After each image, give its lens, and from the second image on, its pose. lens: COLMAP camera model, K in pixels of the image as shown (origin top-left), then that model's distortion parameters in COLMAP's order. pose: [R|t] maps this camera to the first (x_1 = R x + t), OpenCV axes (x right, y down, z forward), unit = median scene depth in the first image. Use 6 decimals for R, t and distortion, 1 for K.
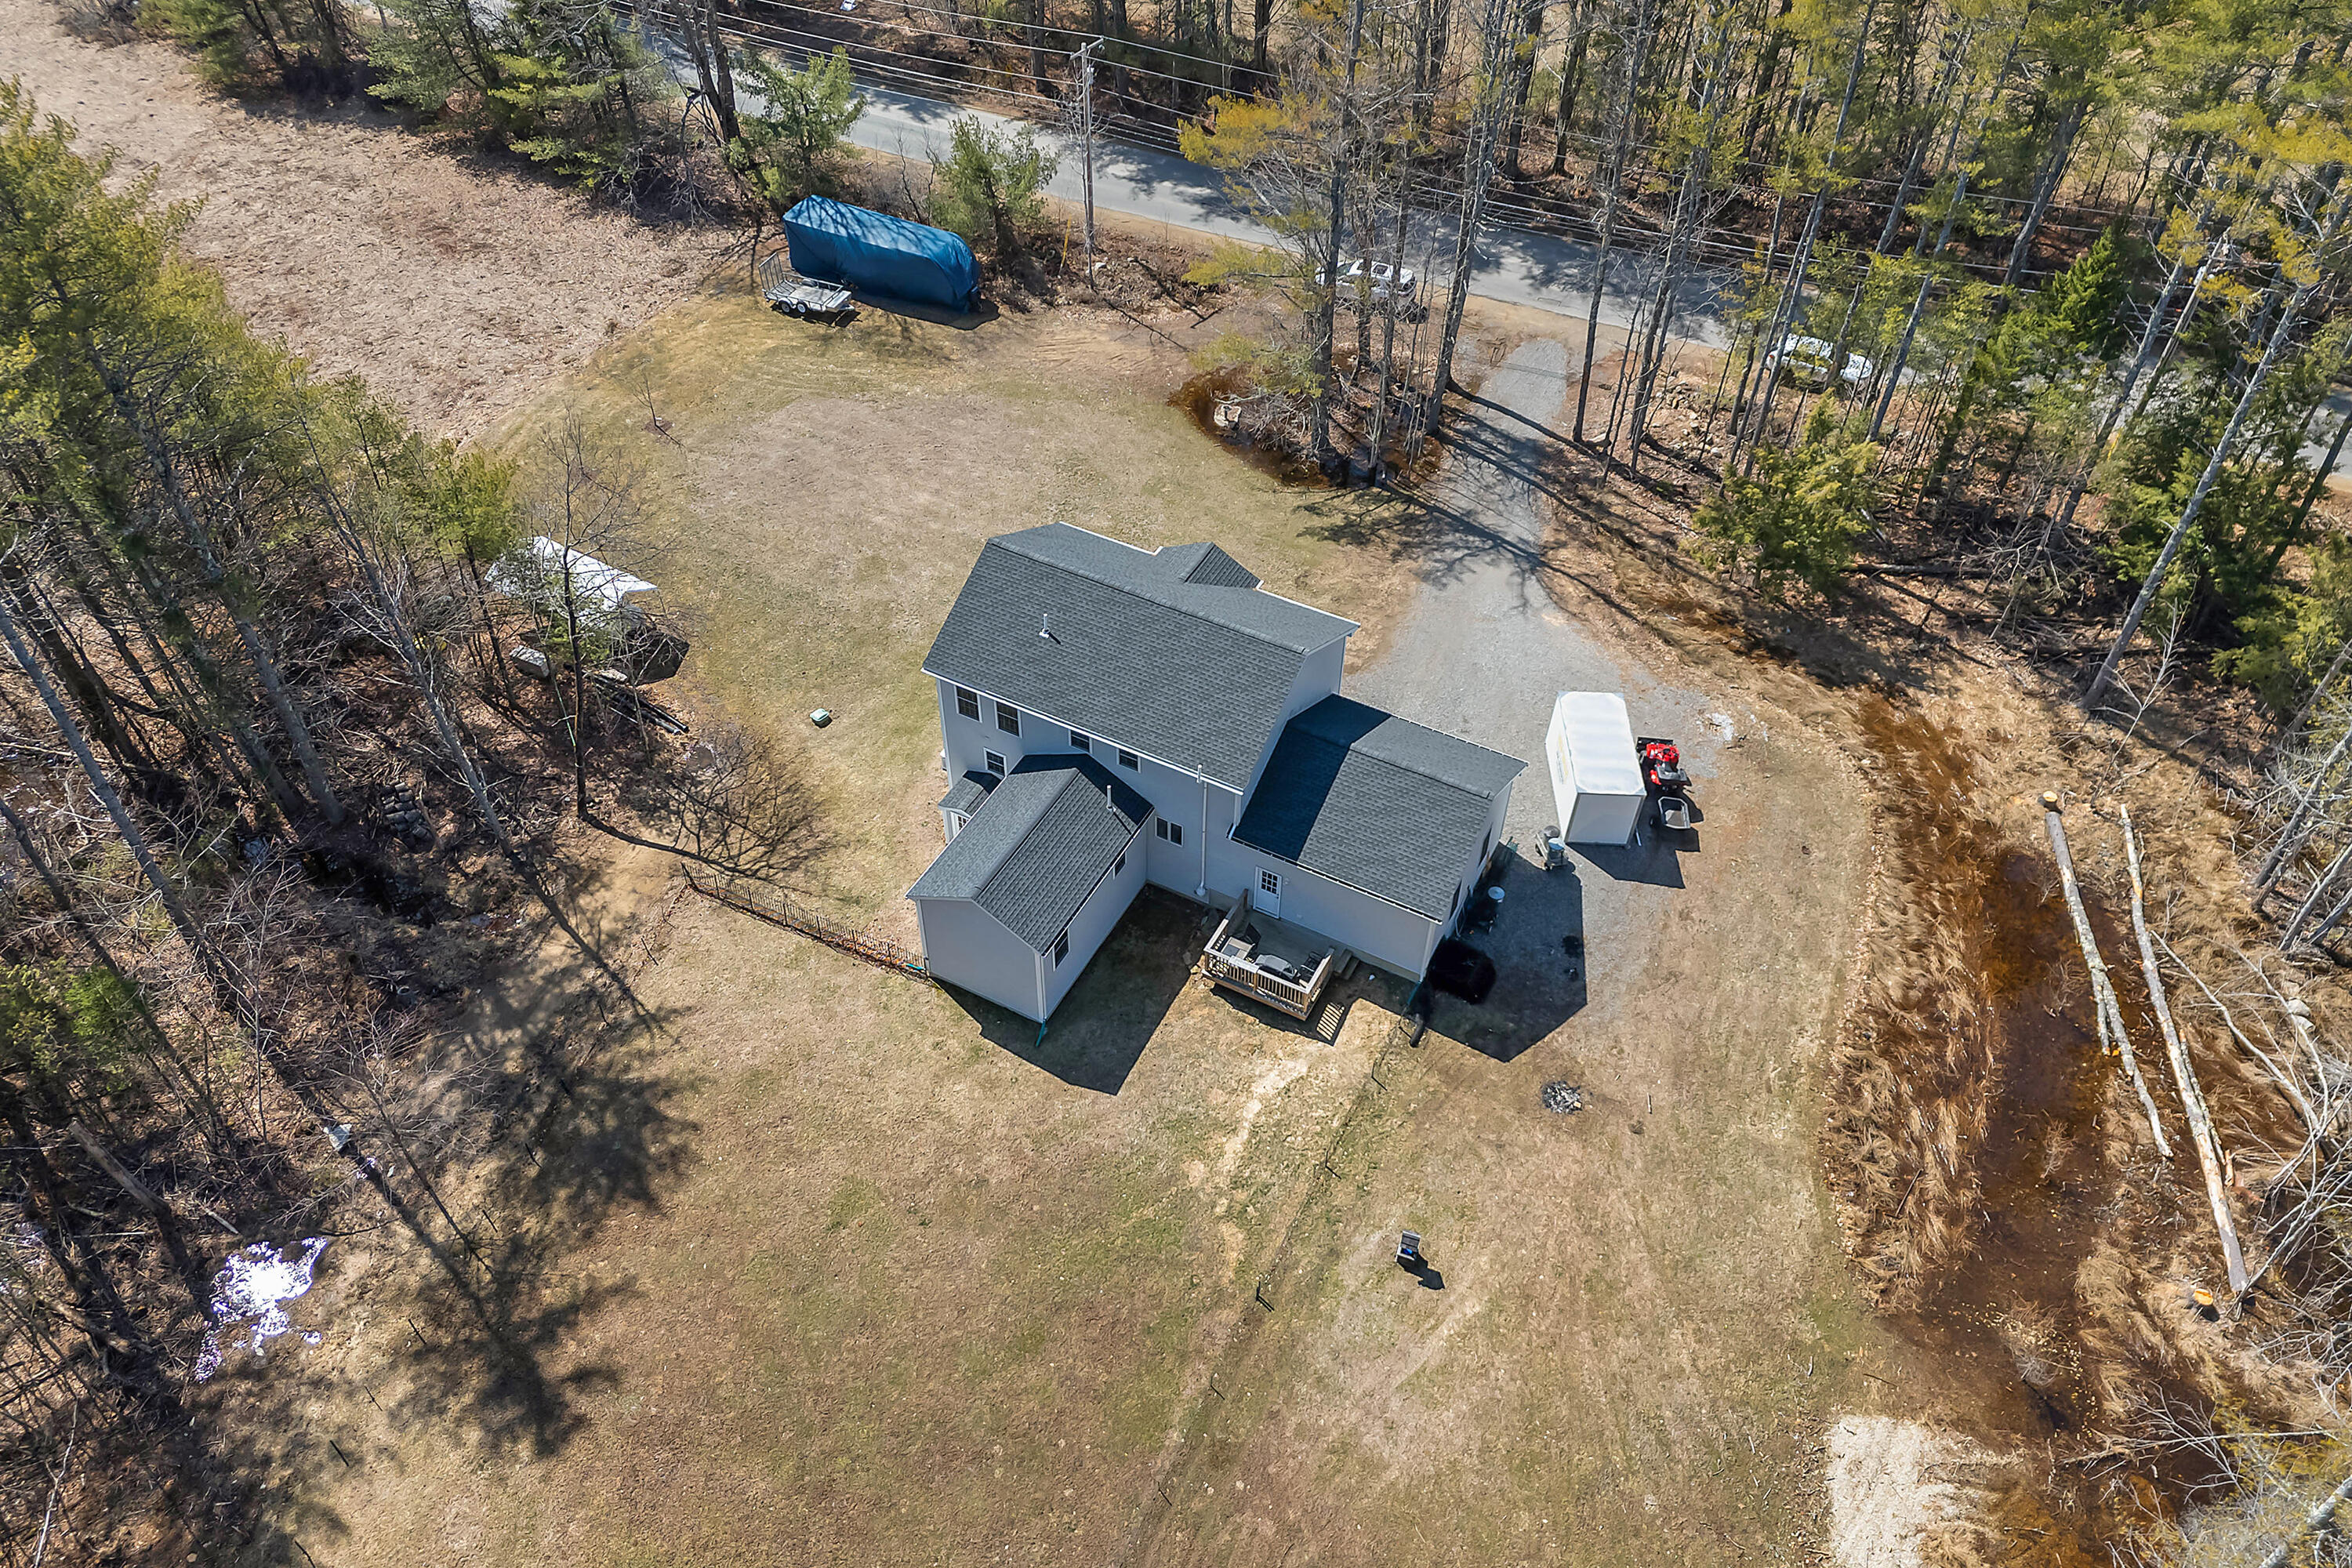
lens RADIAL K [[1711.1, 0, 1182.5], [0, 1711.1, 771.4], [0, 0, 1]] dist [0.105440, -0.034917]
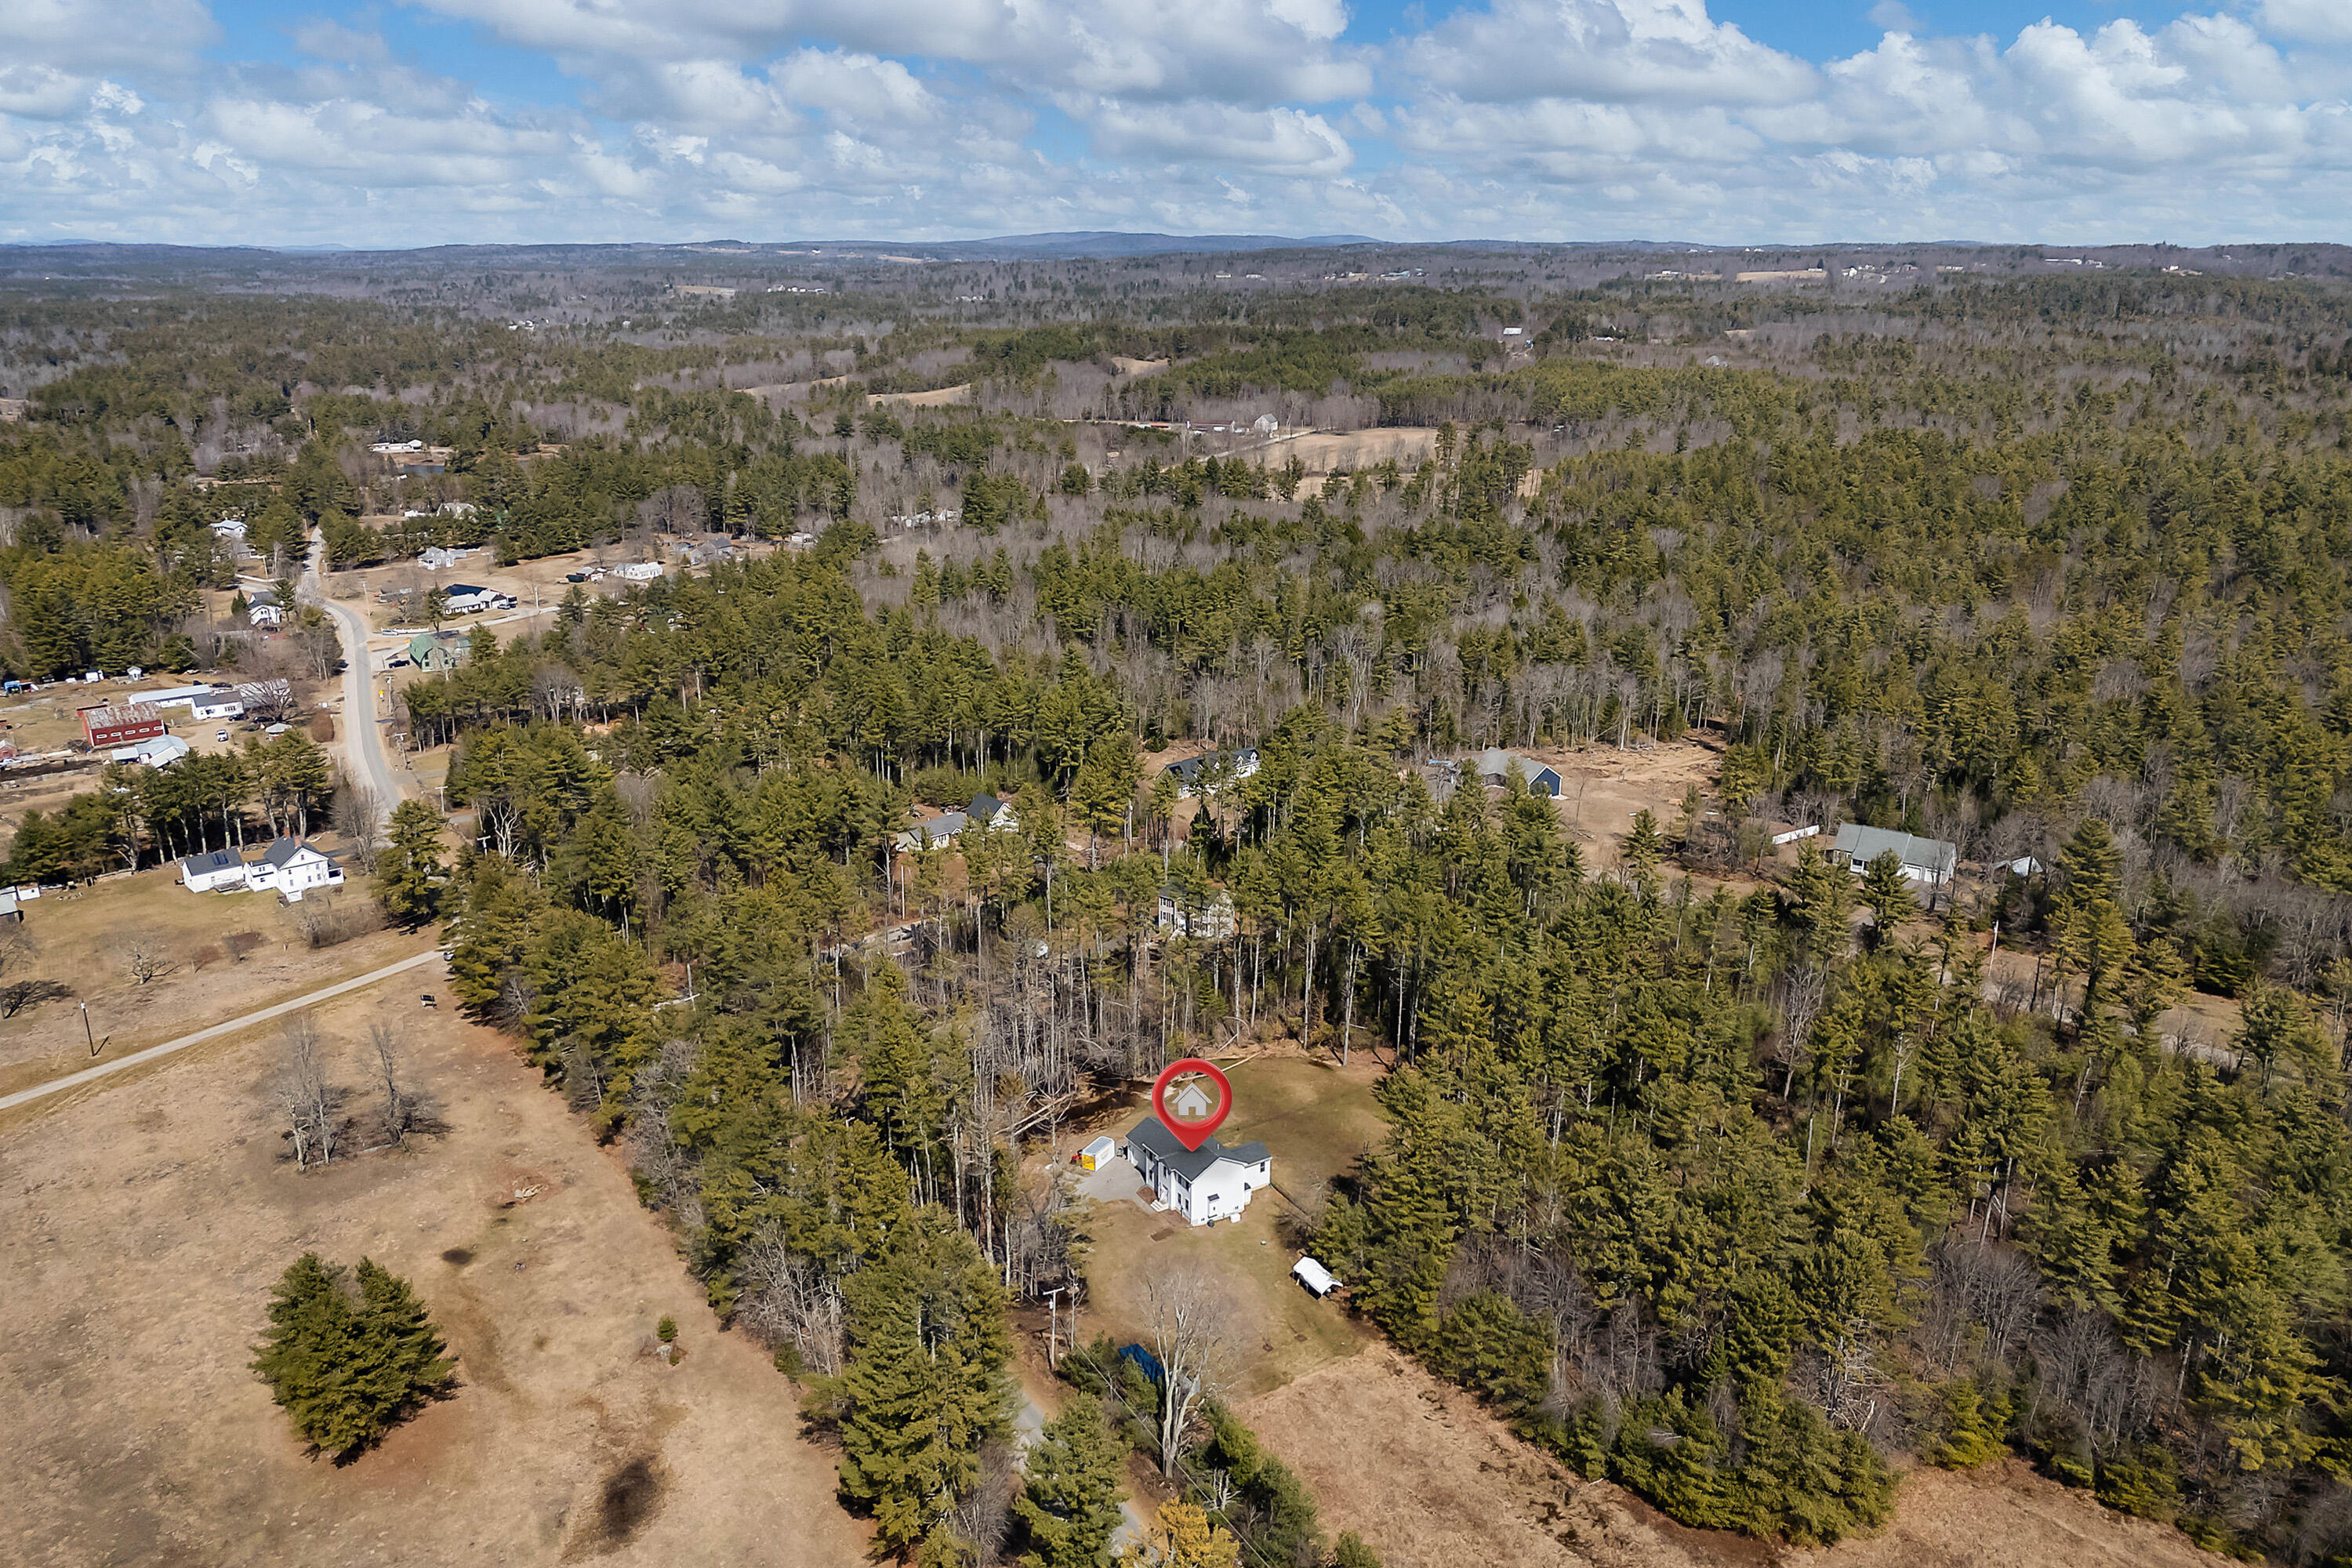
lens RADIAL K [[1708.0, 0, 1182.1], [0, 1708.0, 825.9], [0, 0, 1]] dist [0.191171, -0.000902]
pose [[-0.867187, -0.162709, 0.470651, -1.889745], [0.353978, 0.463361, 0.812402, -3.943810], [-0.350266, 0.871104, -0.344225, 1.843473]]
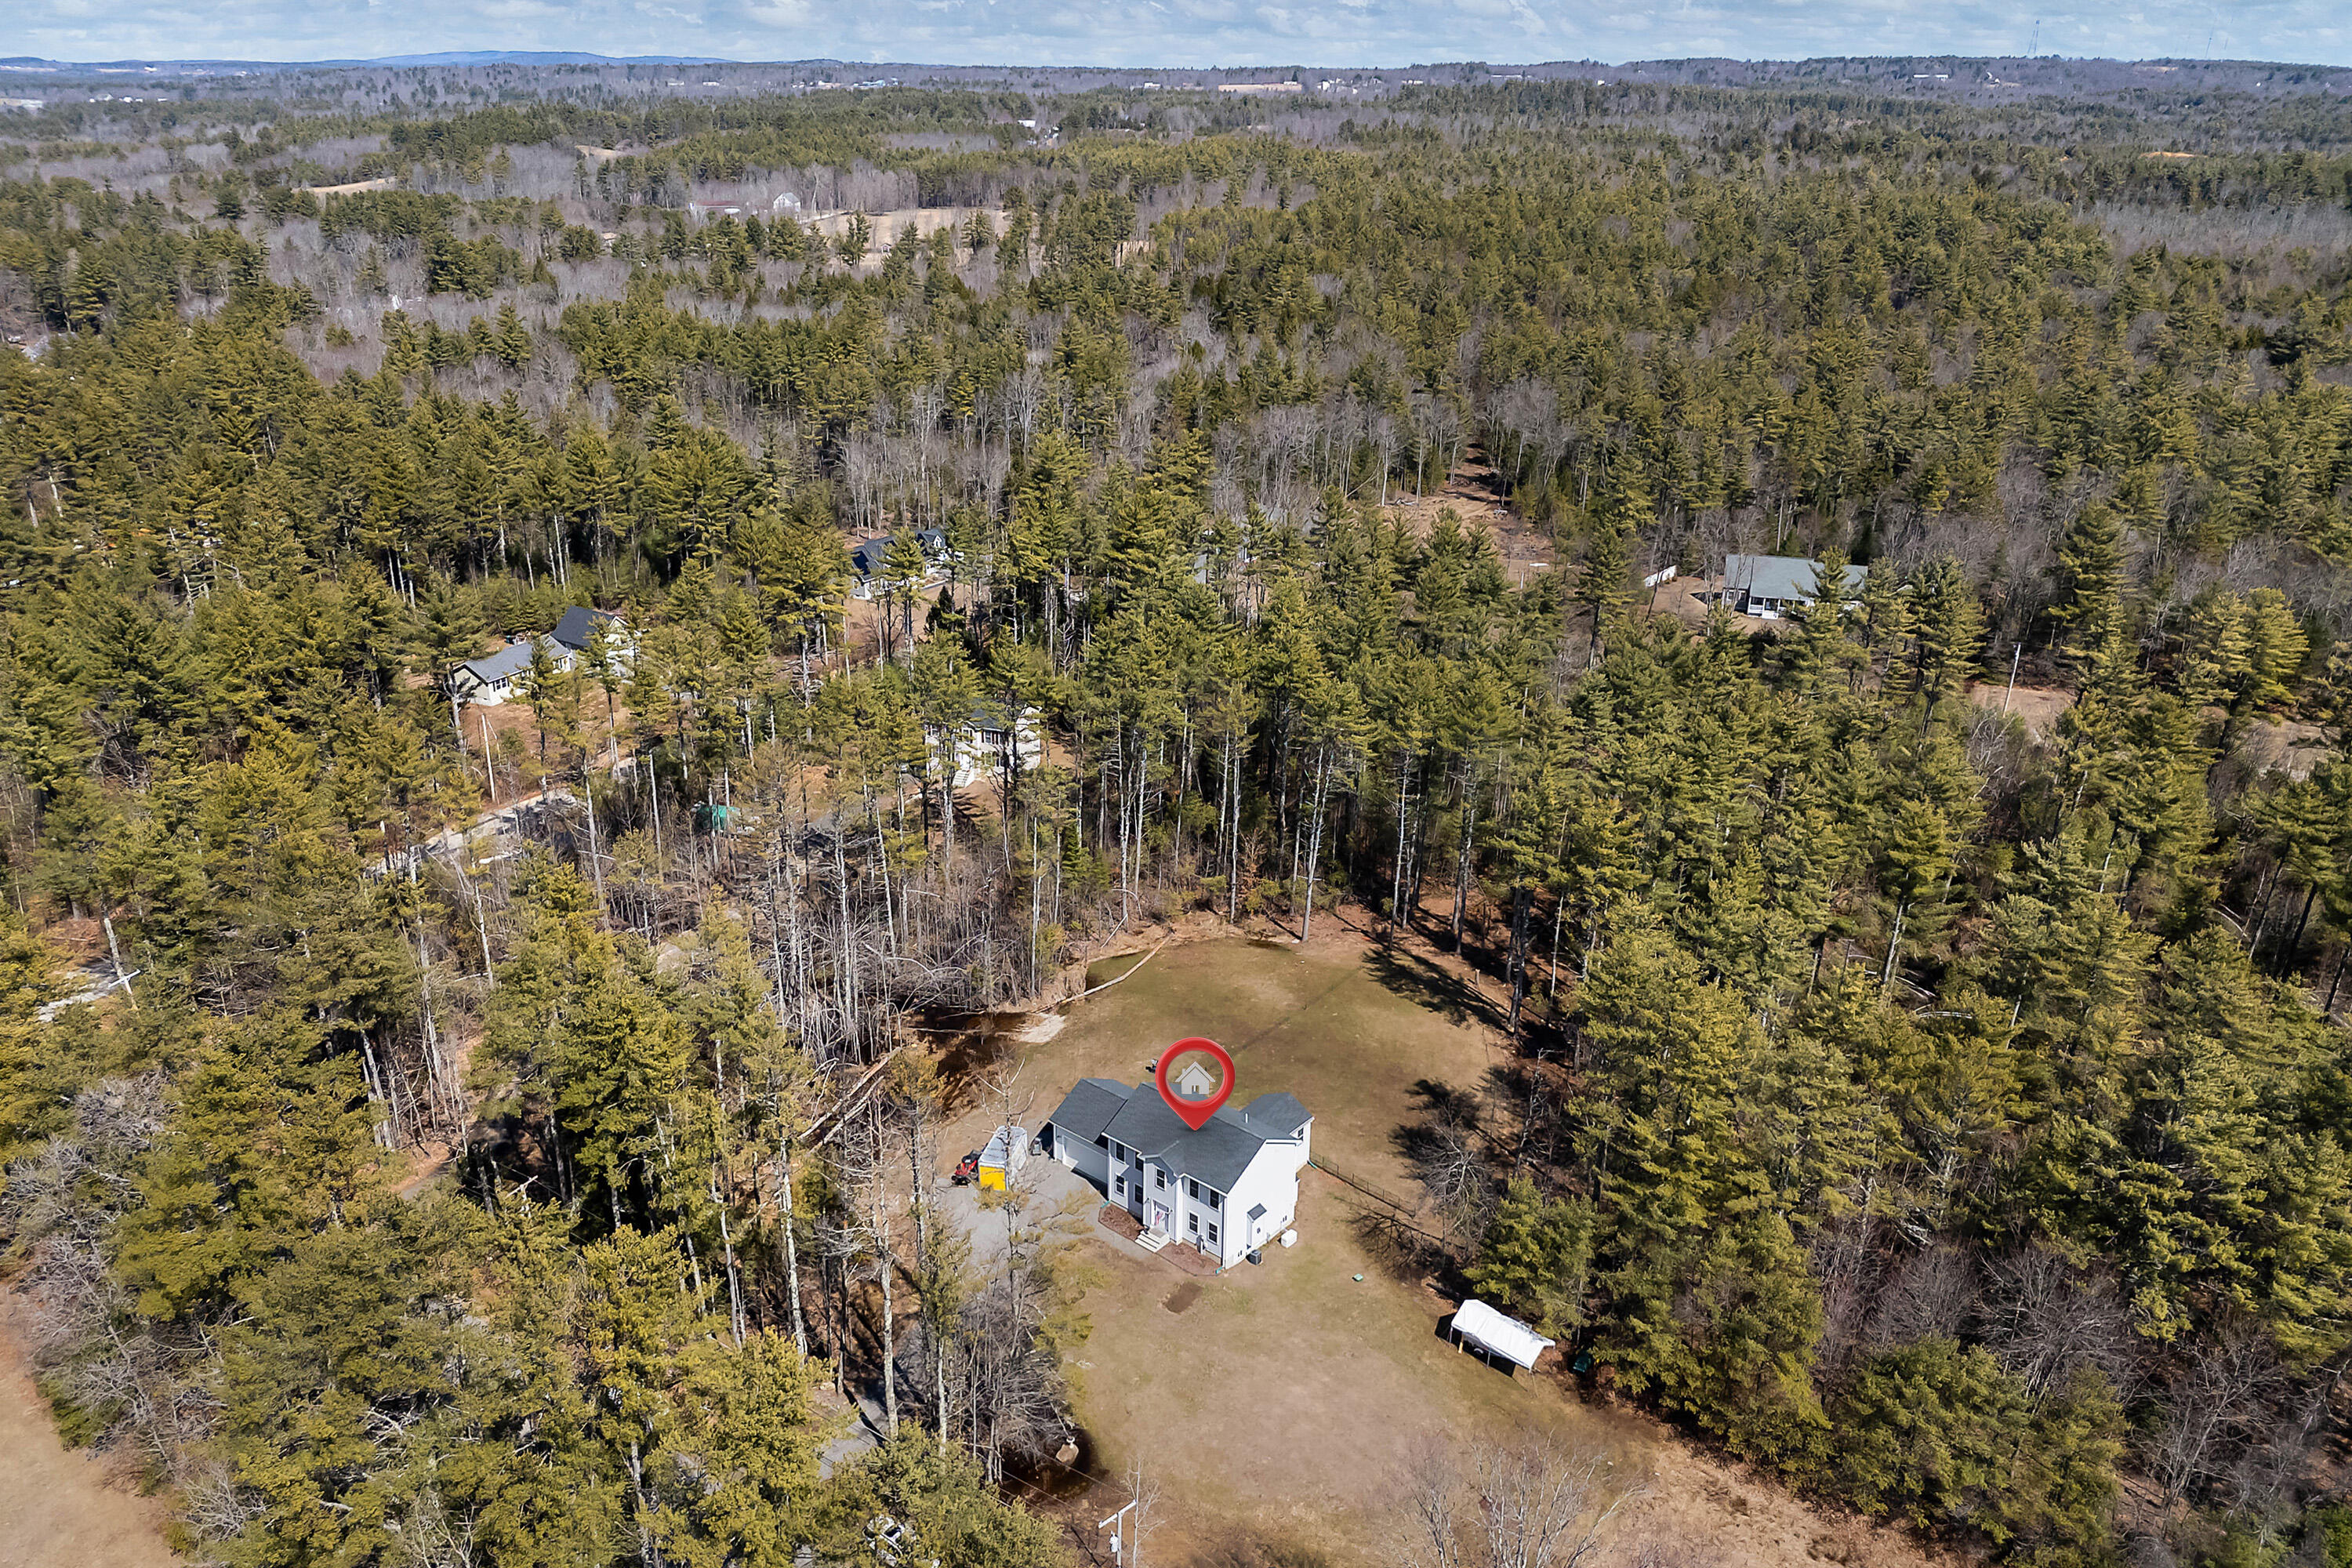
lens RADIAL K [[1711.1, 0, 1182.5], [0, 1711.1, 771.4], [0, 0, 1]] dist [0.105440, -0.034917]
pose [[-0.975534, -0.087030, 0.201888, -0.440771], [0.152499, 0.393585, 0.906551, -2.427143], [-0.158357, 0.915159, -0.370684, 1.491240]]
